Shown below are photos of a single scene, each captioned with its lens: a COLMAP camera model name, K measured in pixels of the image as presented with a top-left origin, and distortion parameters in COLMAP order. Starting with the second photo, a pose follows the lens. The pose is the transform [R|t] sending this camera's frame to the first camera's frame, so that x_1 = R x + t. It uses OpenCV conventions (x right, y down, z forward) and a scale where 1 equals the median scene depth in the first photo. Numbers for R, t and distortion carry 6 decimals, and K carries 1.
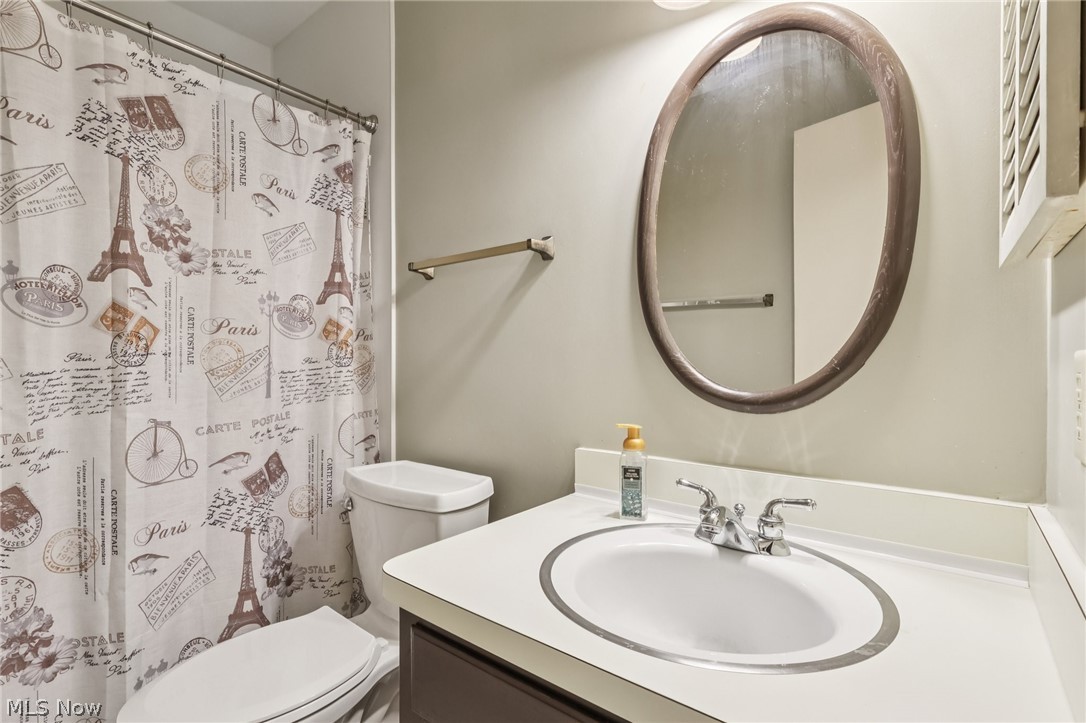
lens RADIAL K [[515.3, 0, 540.5], [0, 515.3, 357.4], [0, 0, 1]] dist [-0.003704, 0.000064]
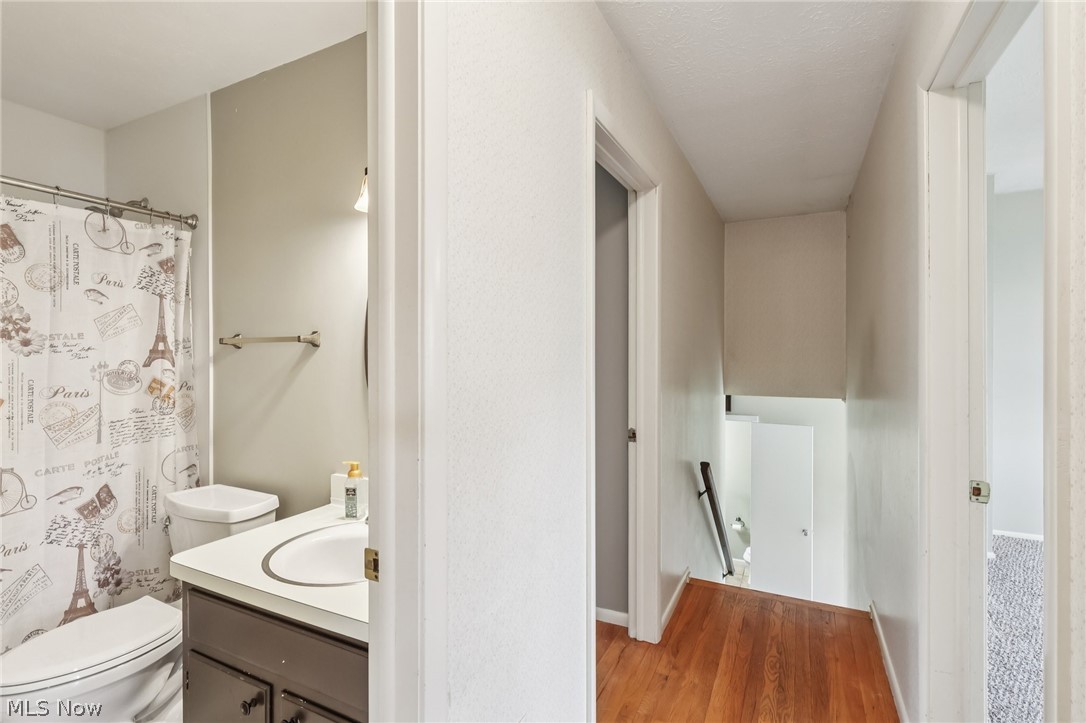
lens RADIAL K [[515.3, 0, 540.5], [0, 515.3, 357.4], [0, 0, 1]] dist [-0.003704, 0.000064]
pose [[0.976565, 0.001765, 0.215216, 0.279415], [-0.002976, 0.999982, 0.005304, -0.147075], [-0.215202, -0.005820, 0.976552, -0.504425]]
